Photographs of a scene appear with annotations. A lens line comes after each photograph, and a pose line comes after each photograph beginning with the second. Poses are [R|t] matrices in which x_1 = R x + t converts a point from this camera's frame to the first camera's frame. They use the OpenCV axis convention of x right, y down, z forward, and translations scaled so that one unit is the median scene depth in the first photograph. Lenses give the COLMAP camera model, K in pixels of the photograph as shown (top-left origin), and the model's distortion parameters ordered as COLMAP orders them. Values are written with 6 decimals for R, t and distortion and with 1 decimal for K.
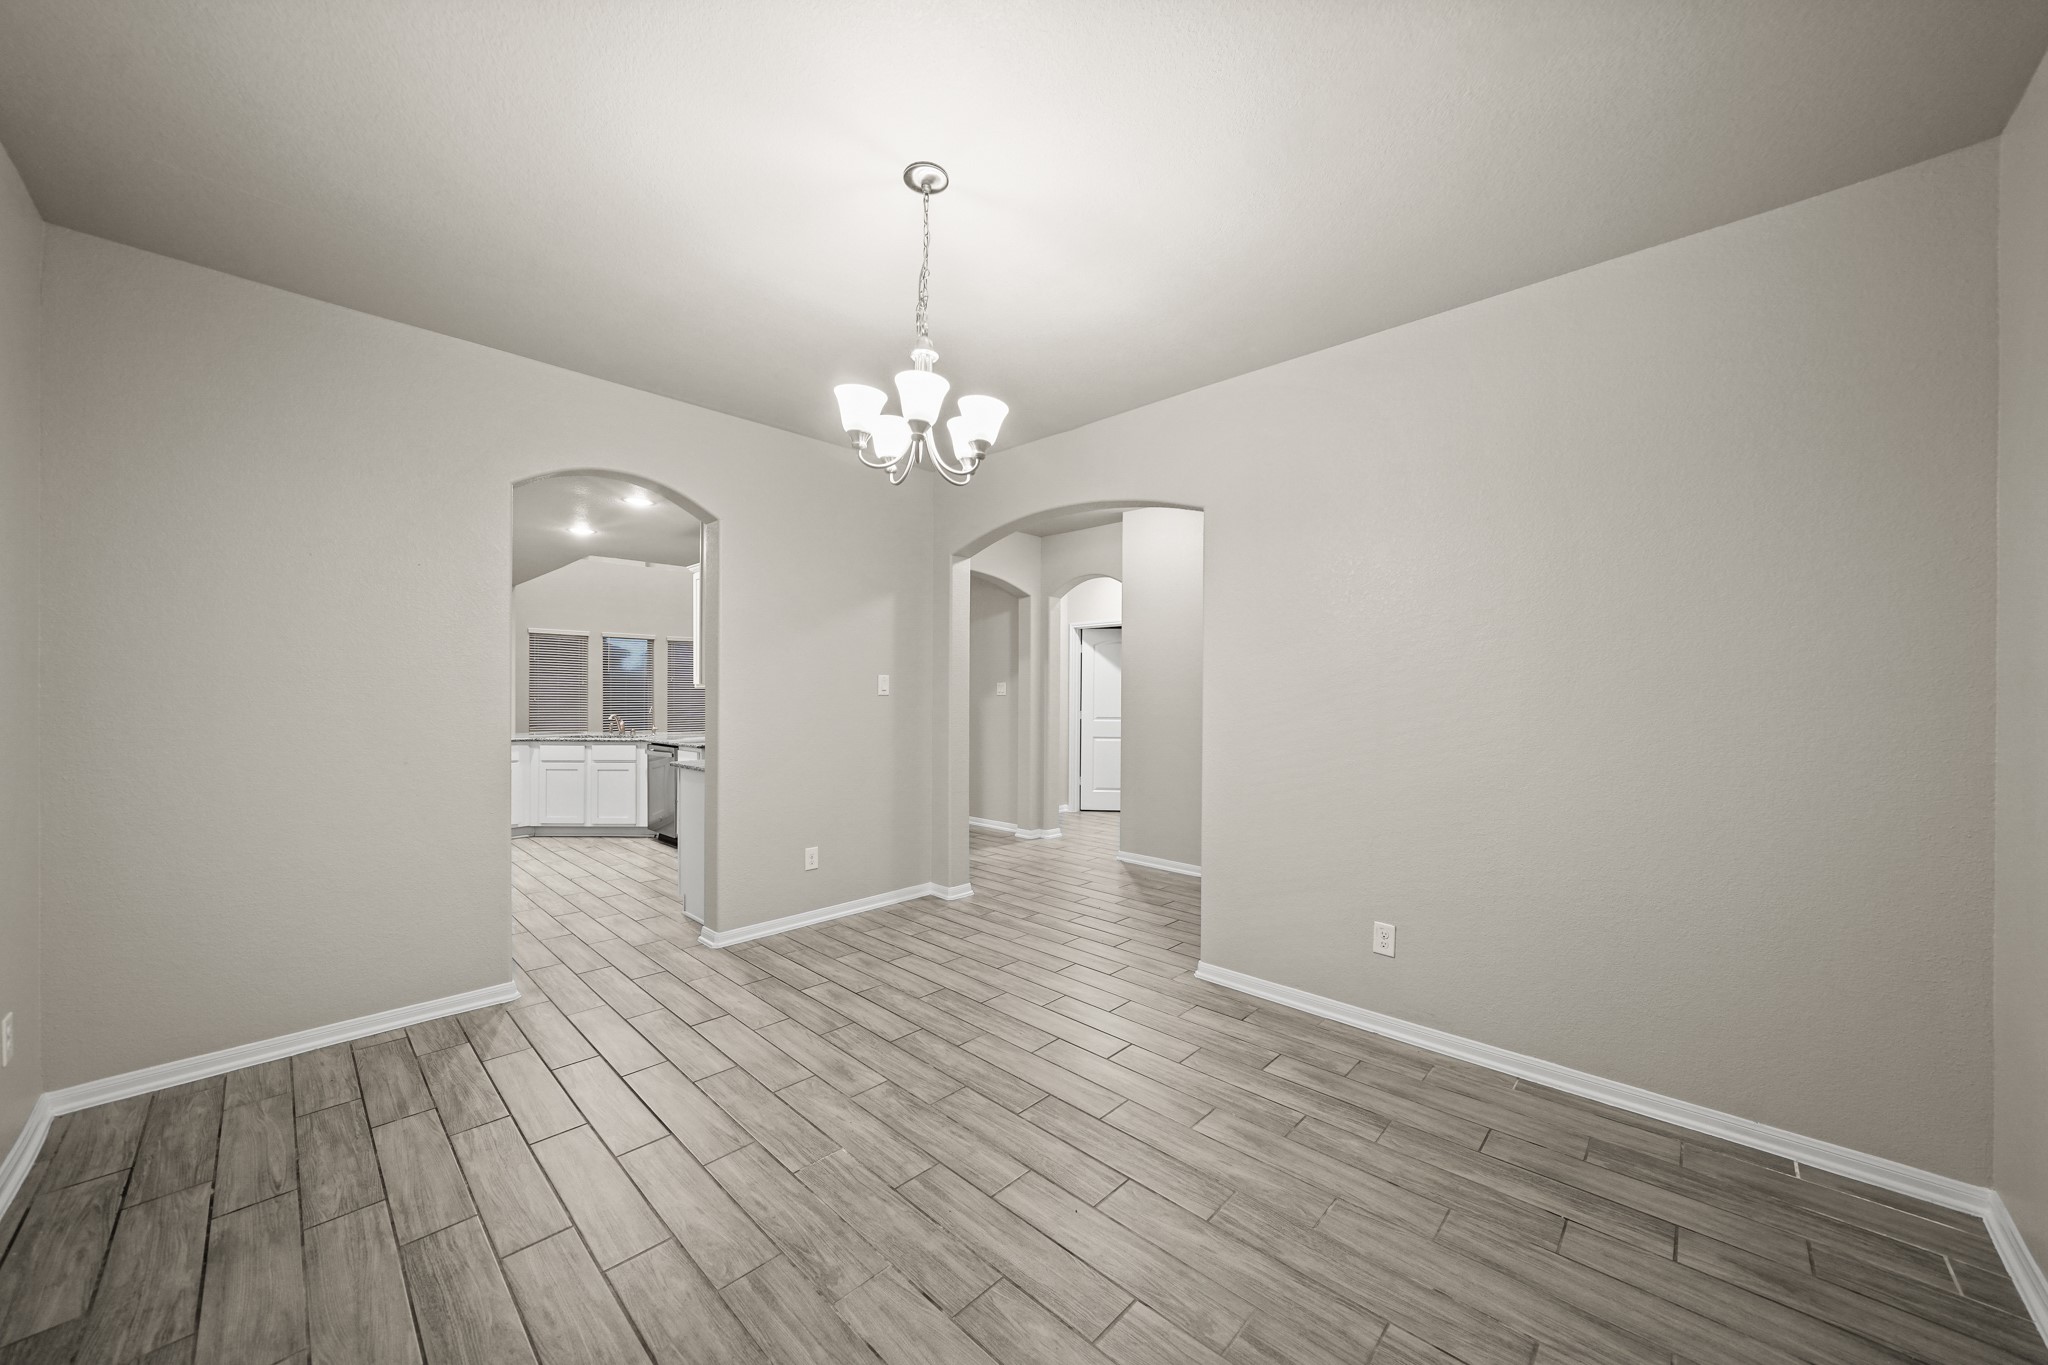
lens RADIAL K [[716.8, 0, 1031.2], [0, 716.8, 694.6], [0, 0, 1]] dist [-0.014072, 0.000128]
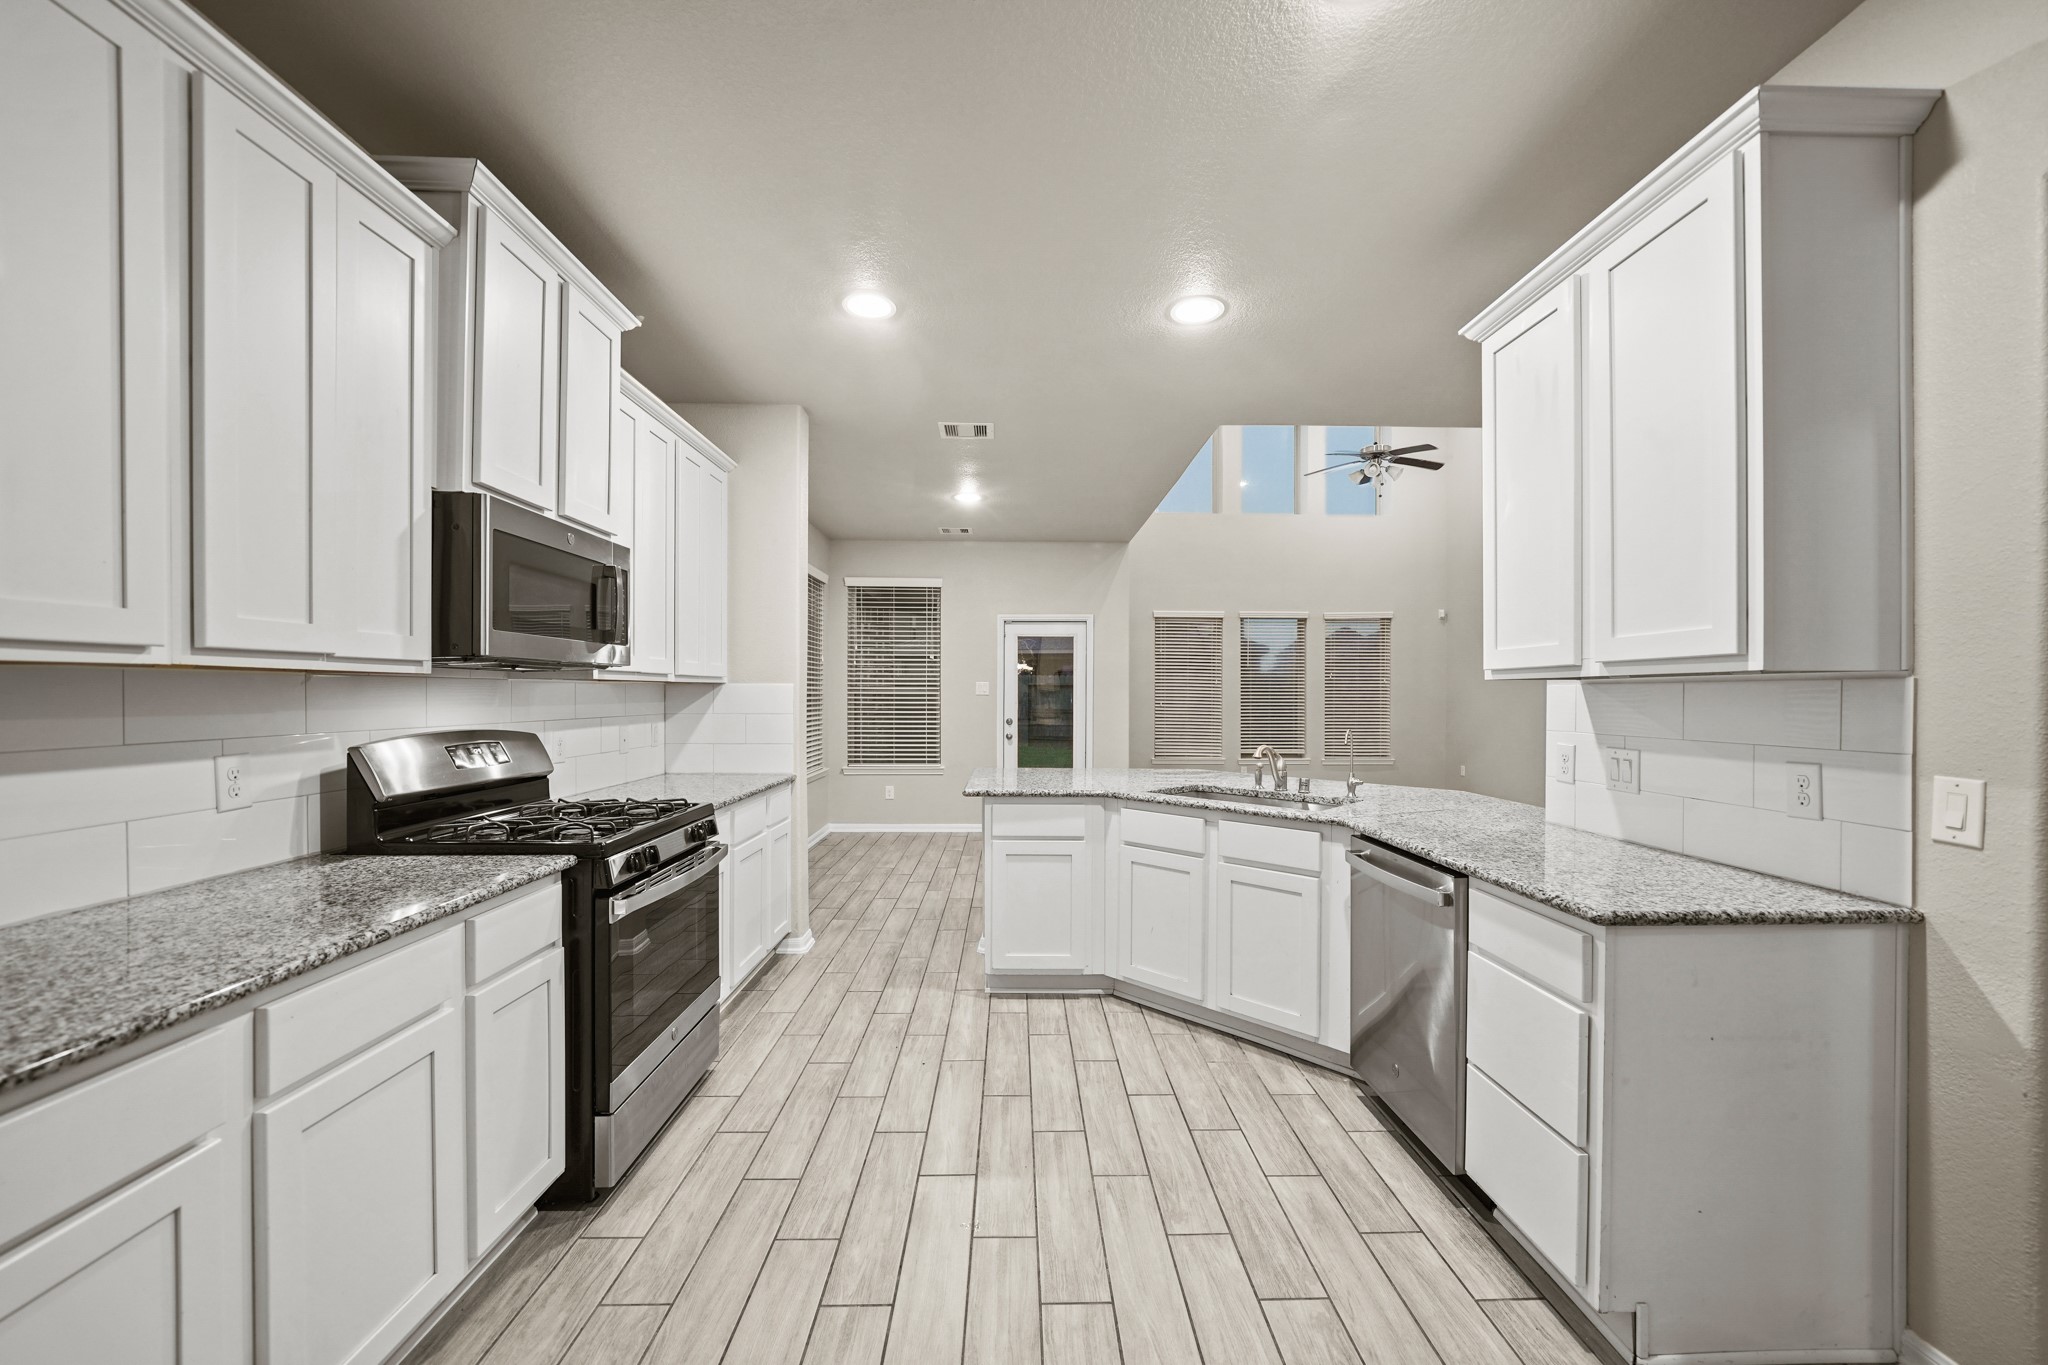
lens RADIAL K [[742.8, 0, 1032.5], [0, 742.8, 694.5], [0, 0, 1]] dist [-0.008120, 0.000226]
pose [[0.685256, -0.001494, -0.728301, -0.527214], [0.001382, 0.999999, -0.000751, -0.004314], [0.728301, -0.000492, 0.685257, 0.877563]]
